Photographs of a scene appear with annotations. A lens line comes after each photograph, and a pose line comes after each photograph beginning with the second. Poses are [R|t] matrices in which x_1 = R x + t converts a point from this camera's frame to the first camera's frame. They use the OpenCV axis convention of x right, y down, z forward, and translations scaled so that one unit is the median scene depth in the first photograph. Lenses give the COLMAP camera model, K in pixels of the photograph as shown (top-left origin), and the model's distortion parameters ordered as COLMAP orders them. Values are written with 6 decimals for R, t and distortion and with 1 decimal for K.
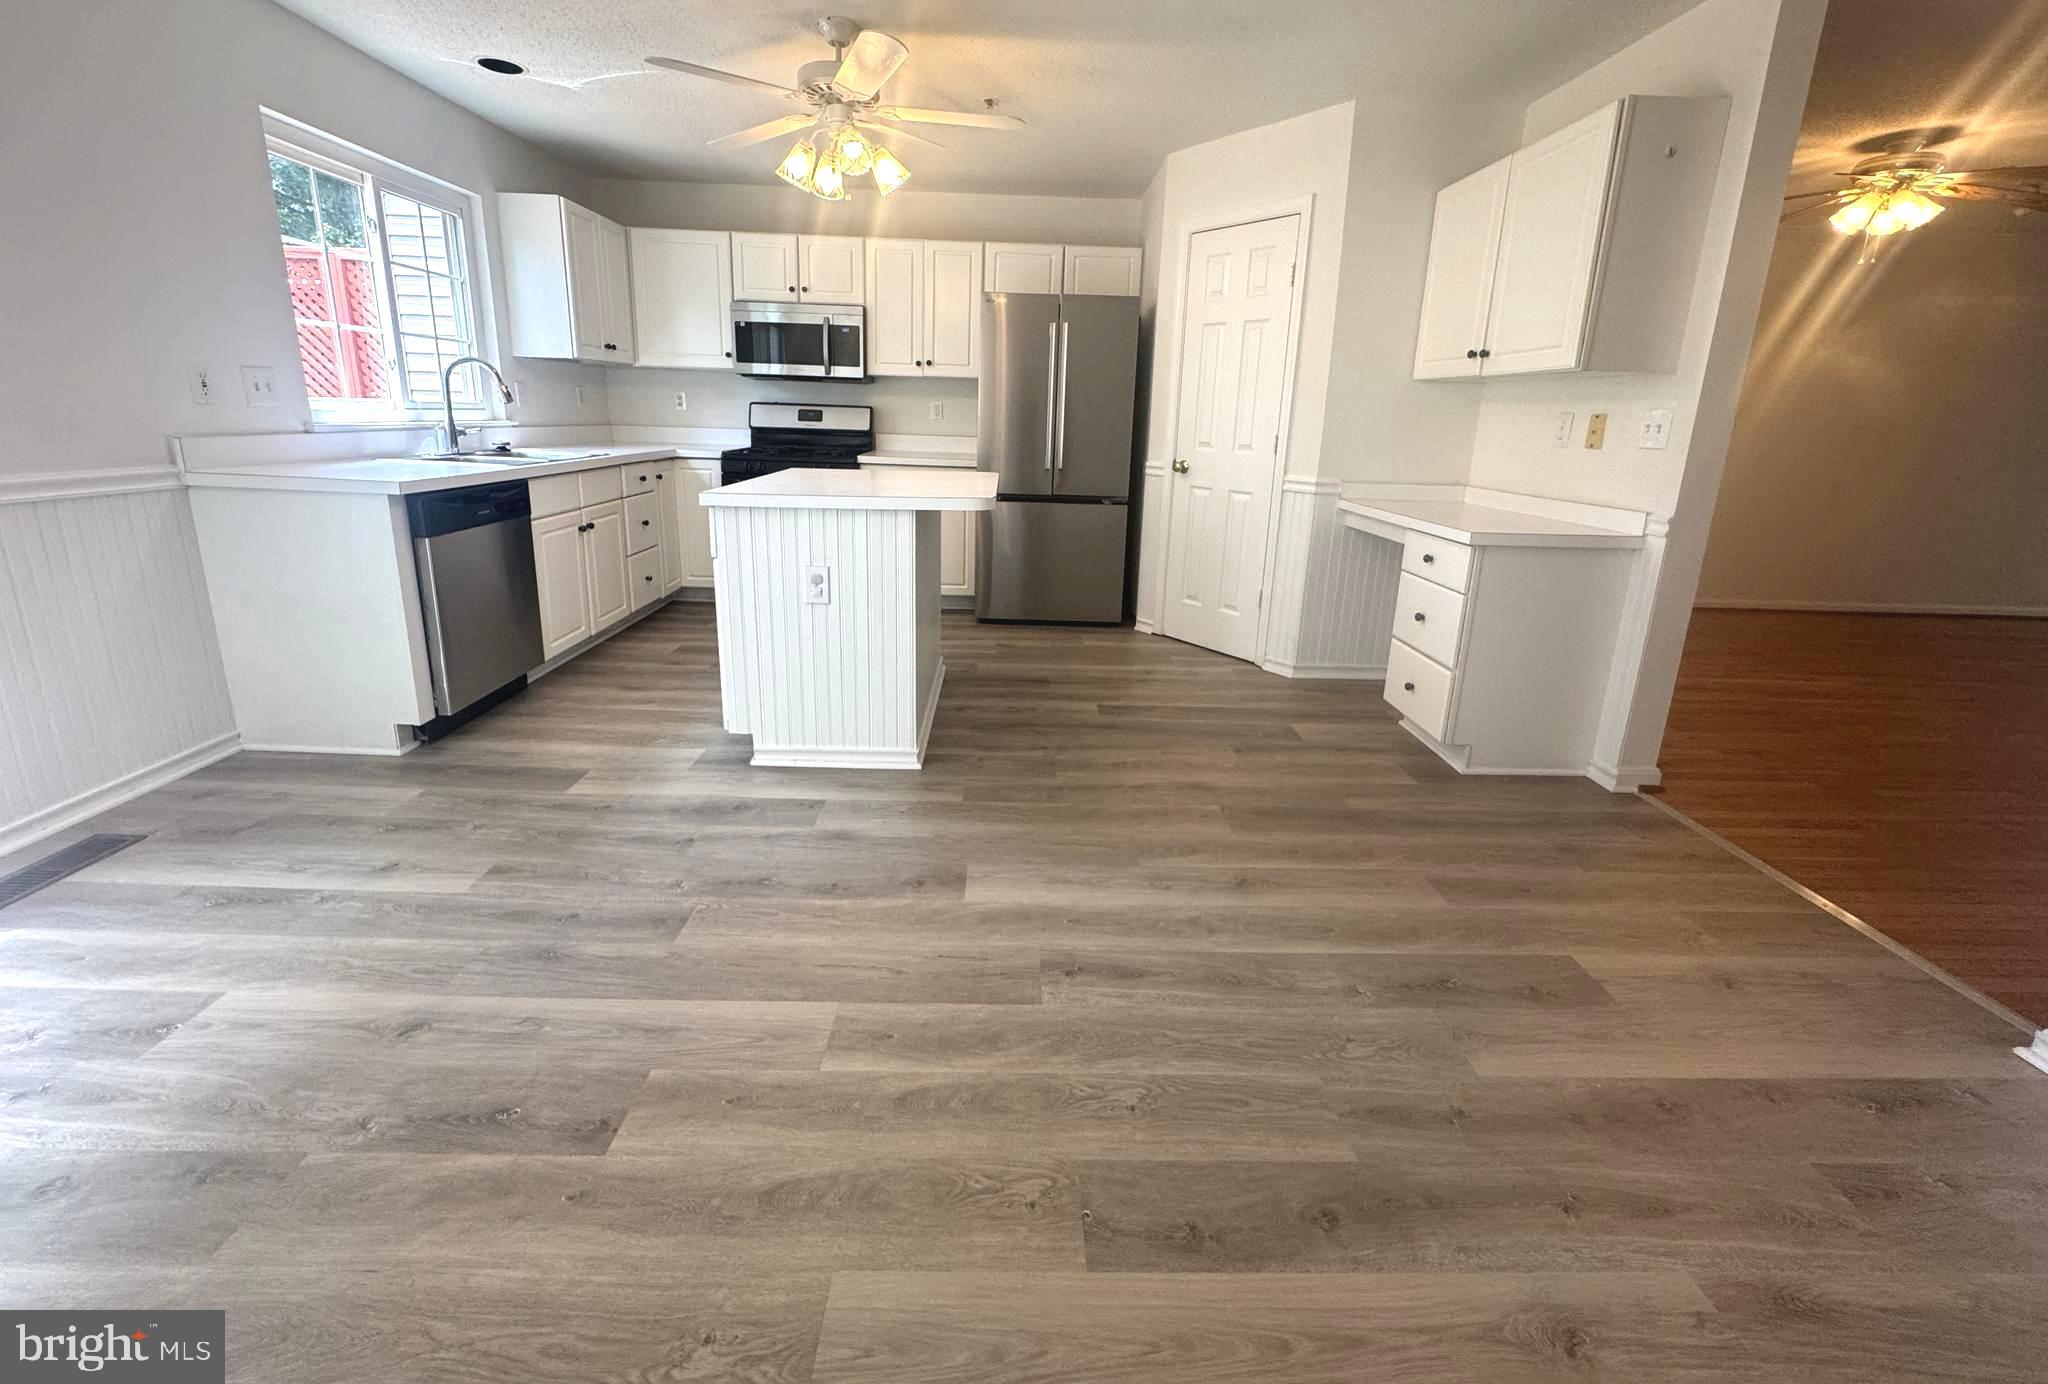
lens RADIAL K [[831.5, 0, 1024.8], [0, 831.5, 615.6], [0, 0, 1]] dist [-0.002719, -0.000382]
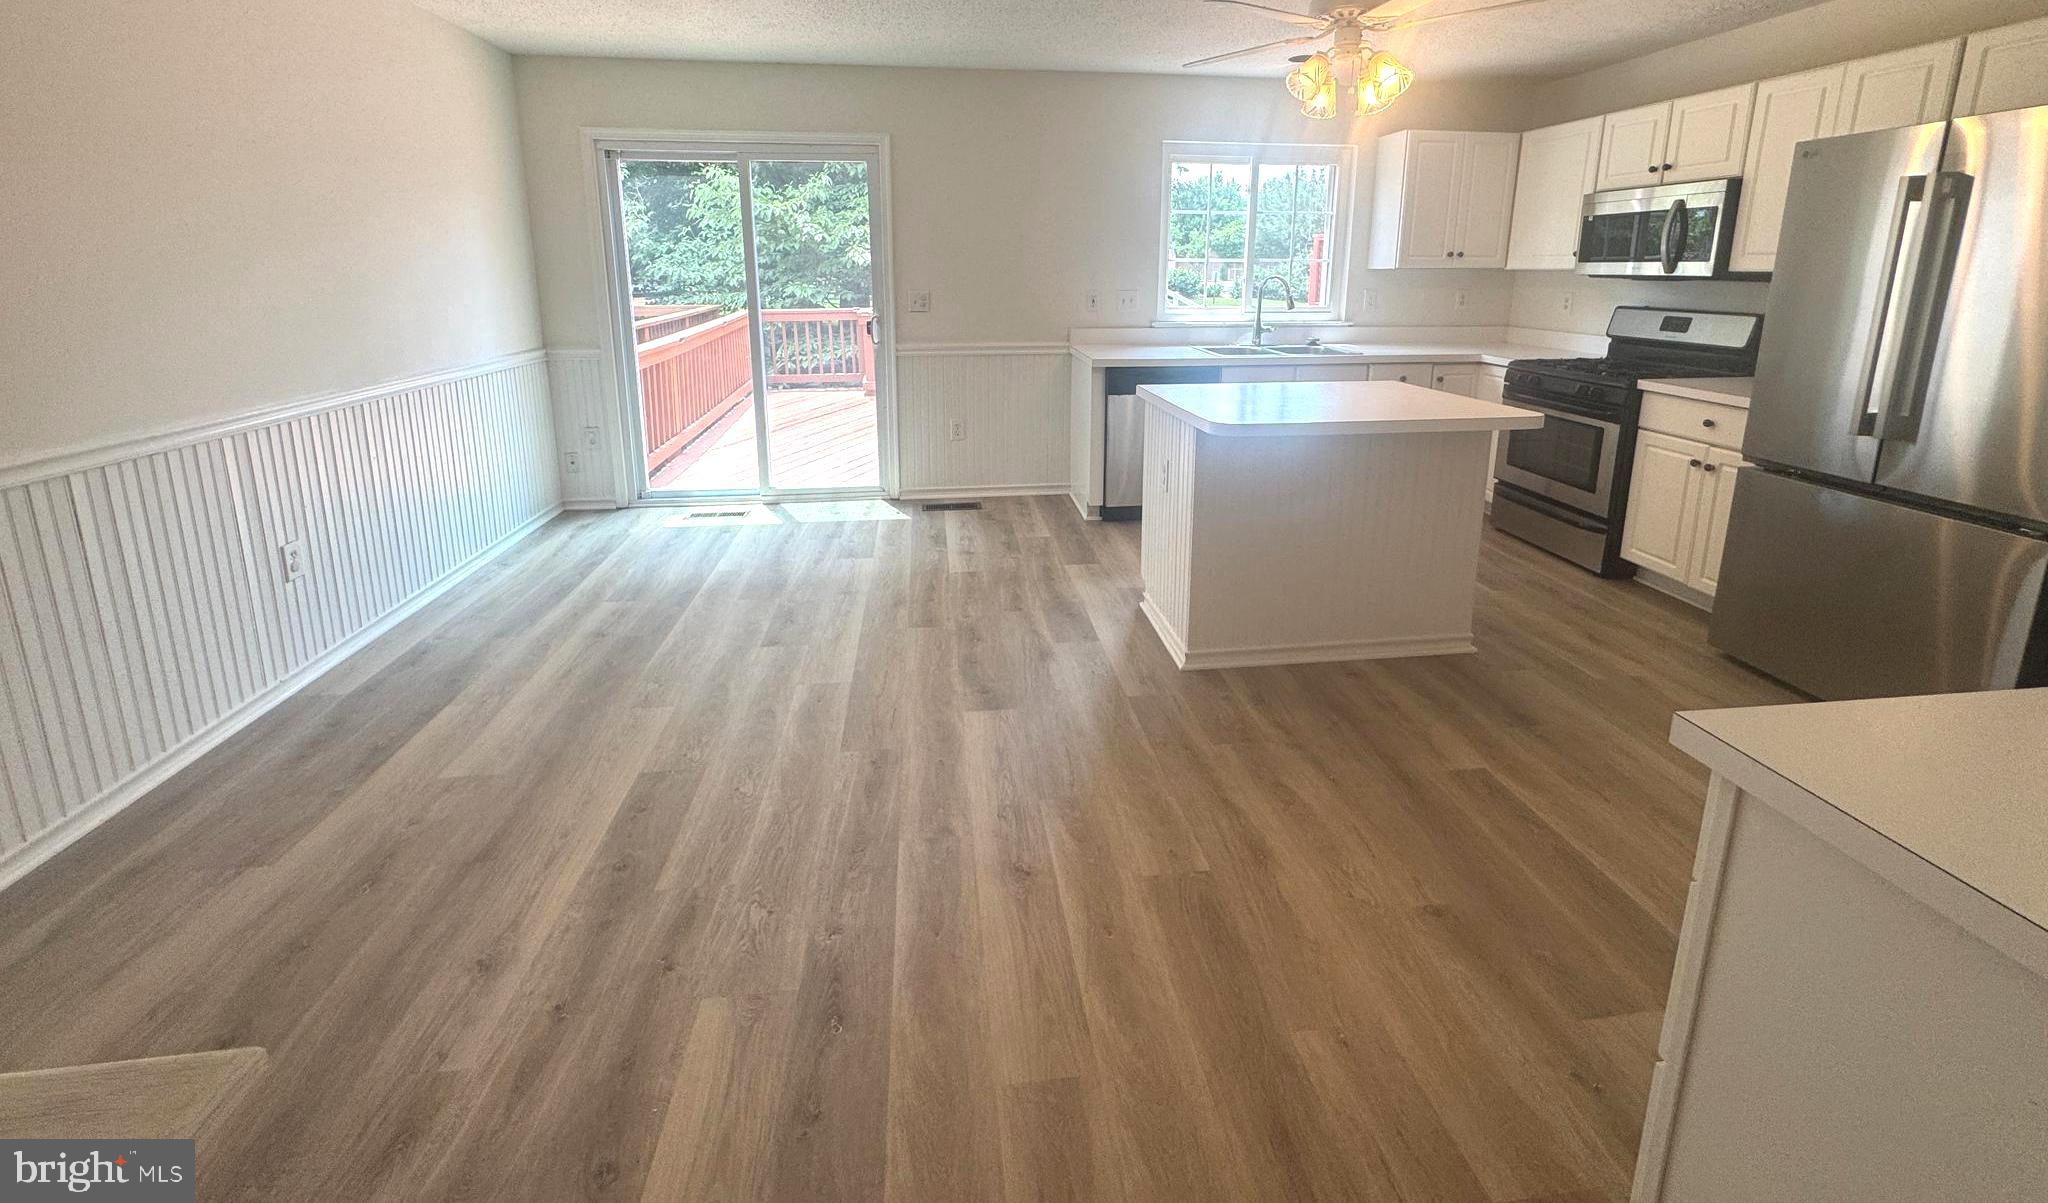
lens RADIAL K [[819.6, 0, 1011.3], [0, 819.6, 431.3], [0, 0, 1]] dist [-0.000029, -0.000477]
pose [[0.088602, 0.162436, -0.982733, 0.805386], [-0.233863, 0.962427, 0.137995, -0.191708], [0.968224, 0.217598, 0.123261, 0.601926]]
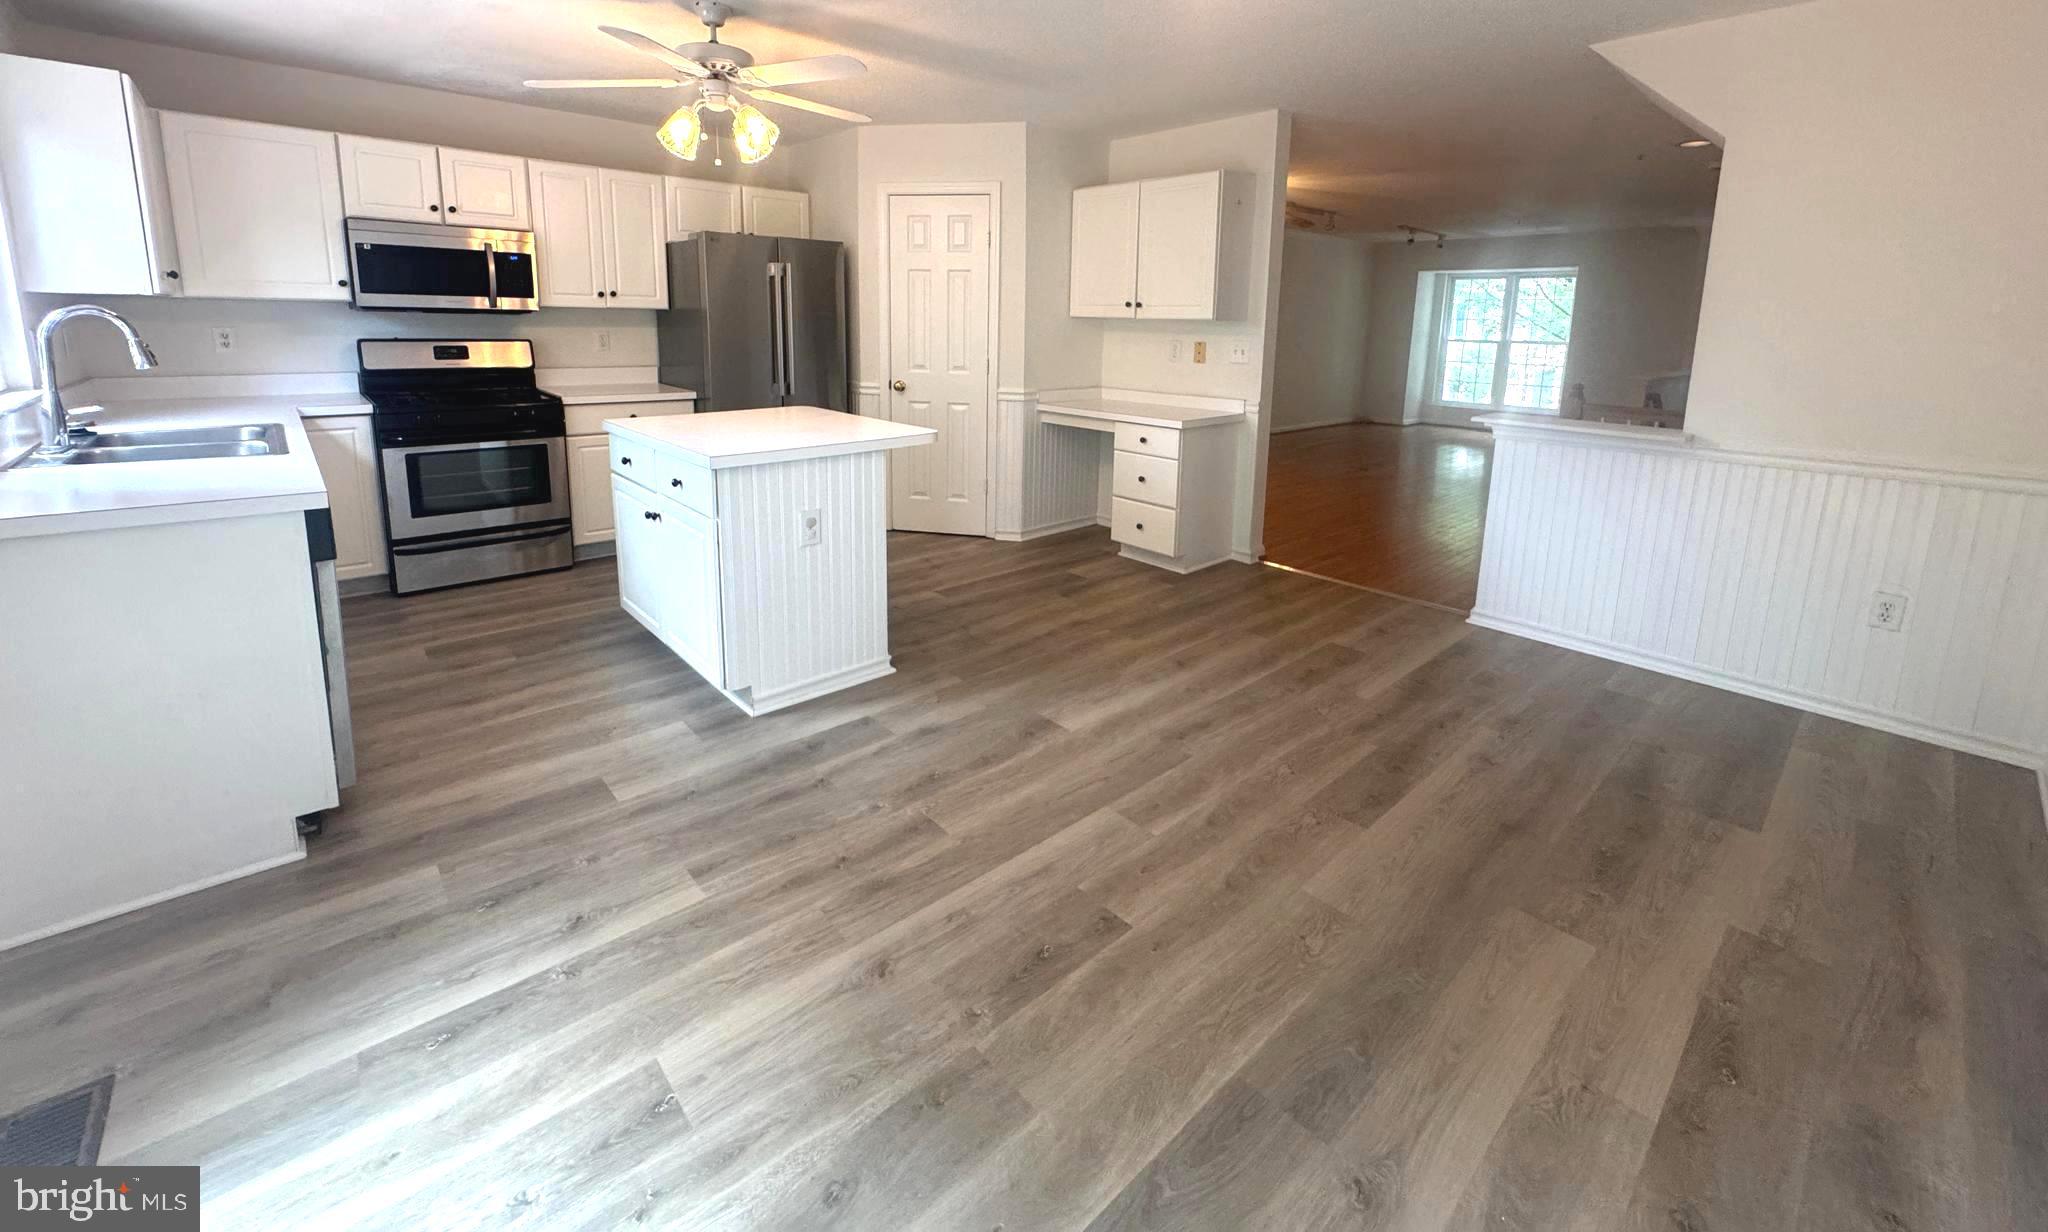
lens RADIAL K [[832.9, 0, 1032.7], [0, 832.9, 463.8], [0, 0, 1]] dist [-0.002765, 0.000613]
pose [[0.745519, -0.130907, 0.653502, -0.691990], [0.161446, 0.986789, 0.013491, -0.082389], [-0.646635, 0.095447, 0.756805, -0.016436]]
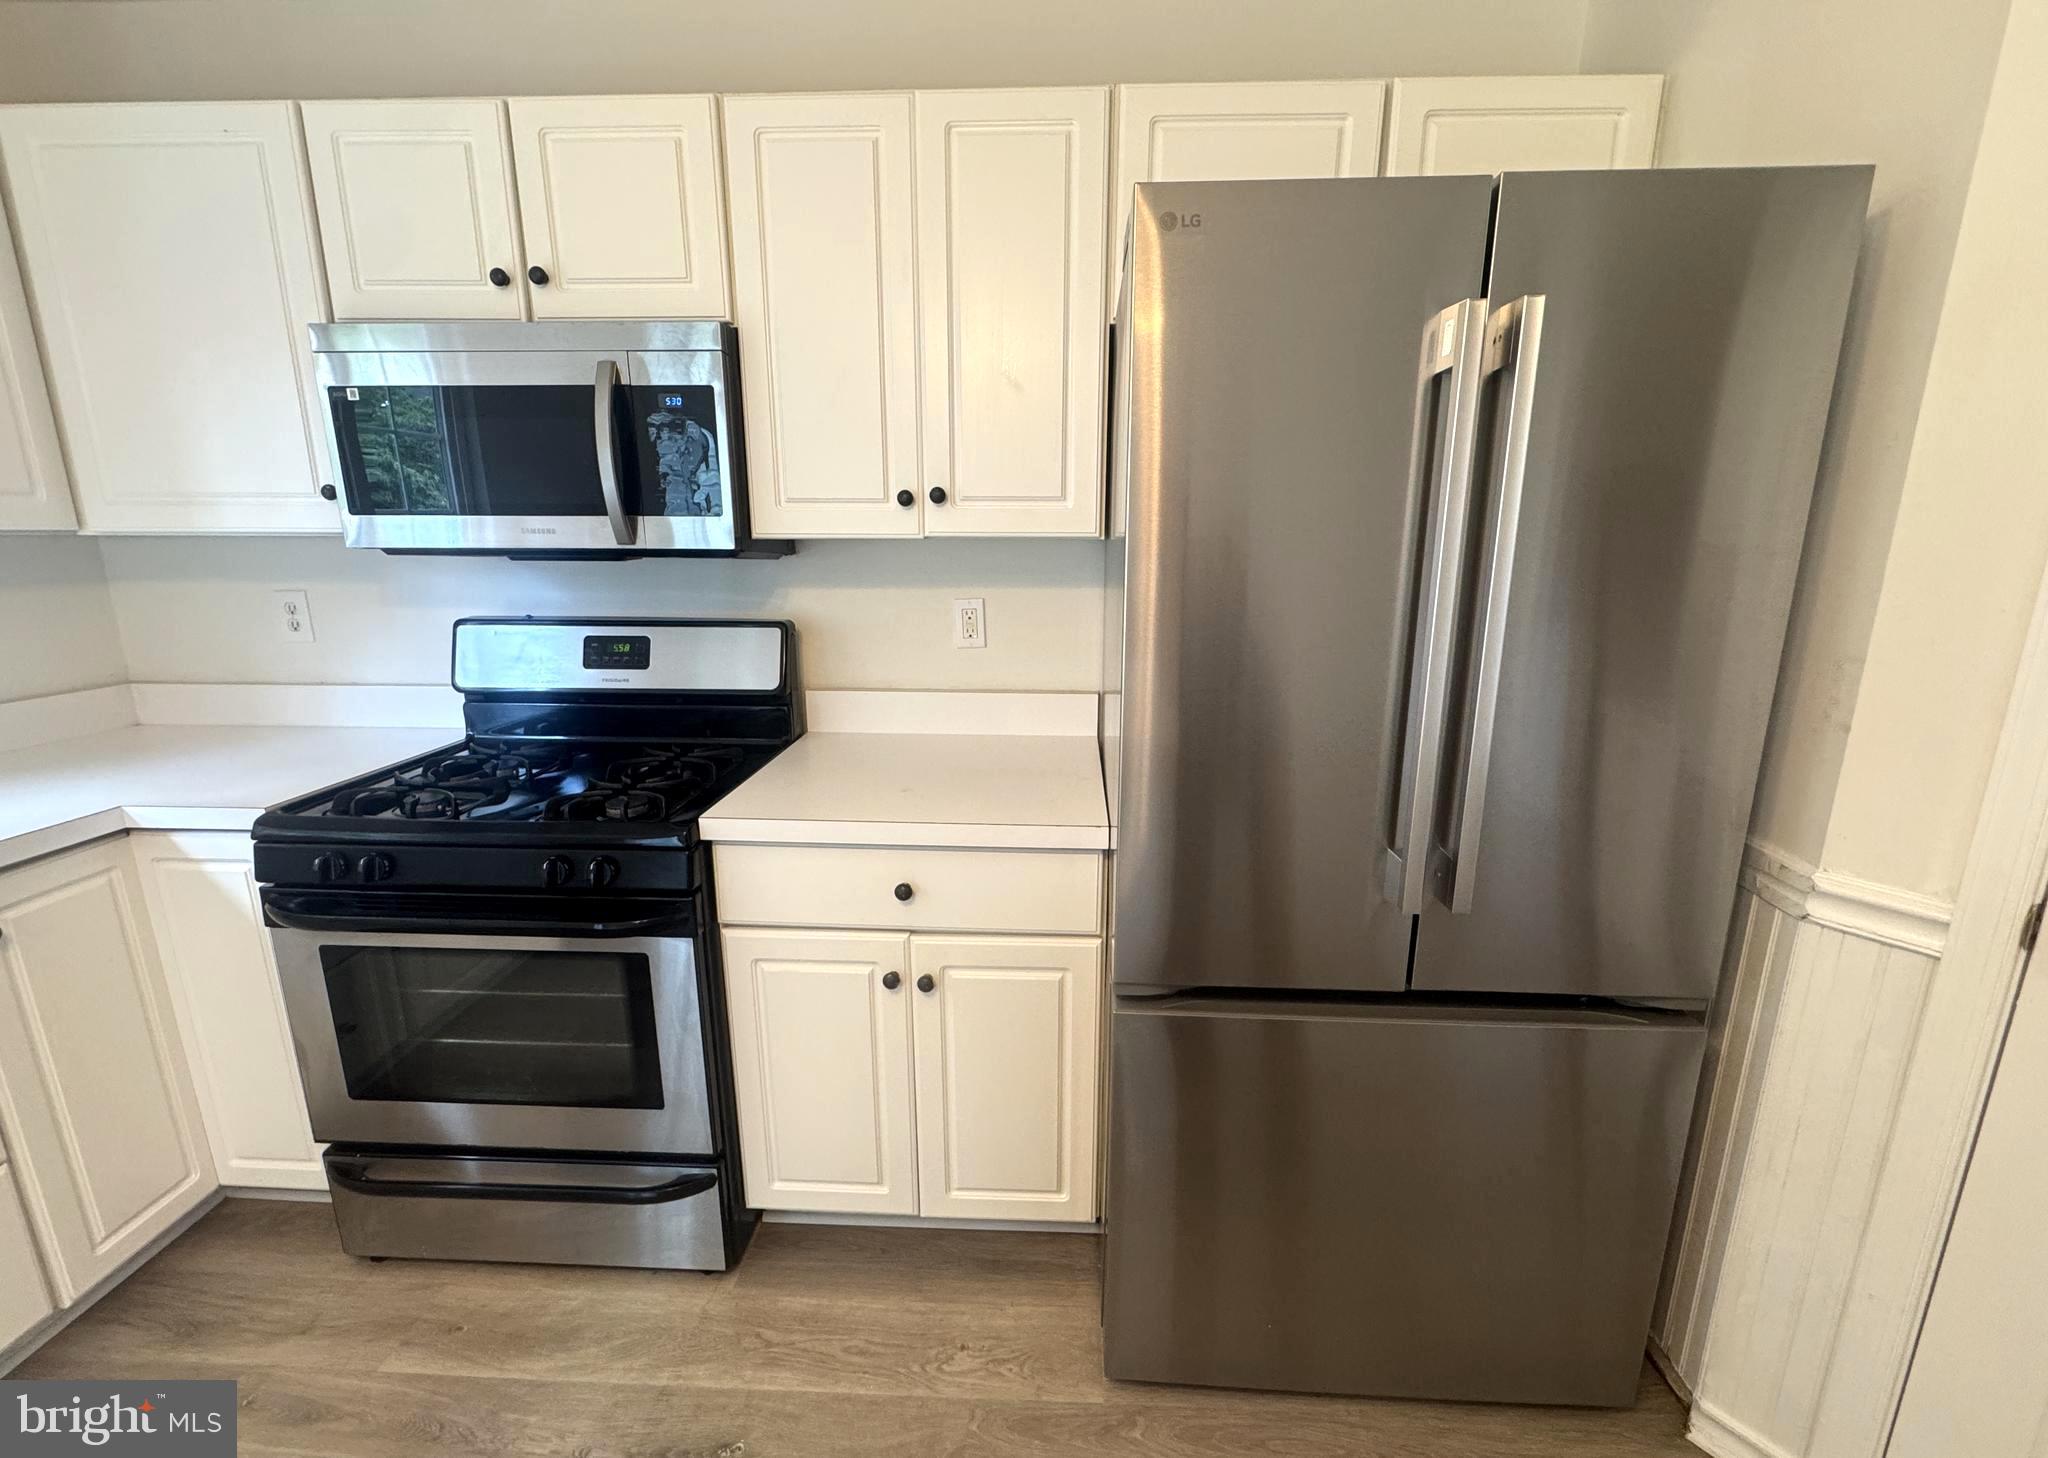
lens RADIAL K [[884.2, 0, 1022.1], [0, 884.2, 740.3], [0, 0, 1]] dist [0.000034, -0.000137]
pose [[0.997332, -0.016216, -0.071179, -0.104215], [0.015590, 0.999835, -0.009339, -0.354123], [0.071318, 0.008205, 0.997420, 1.141386]]
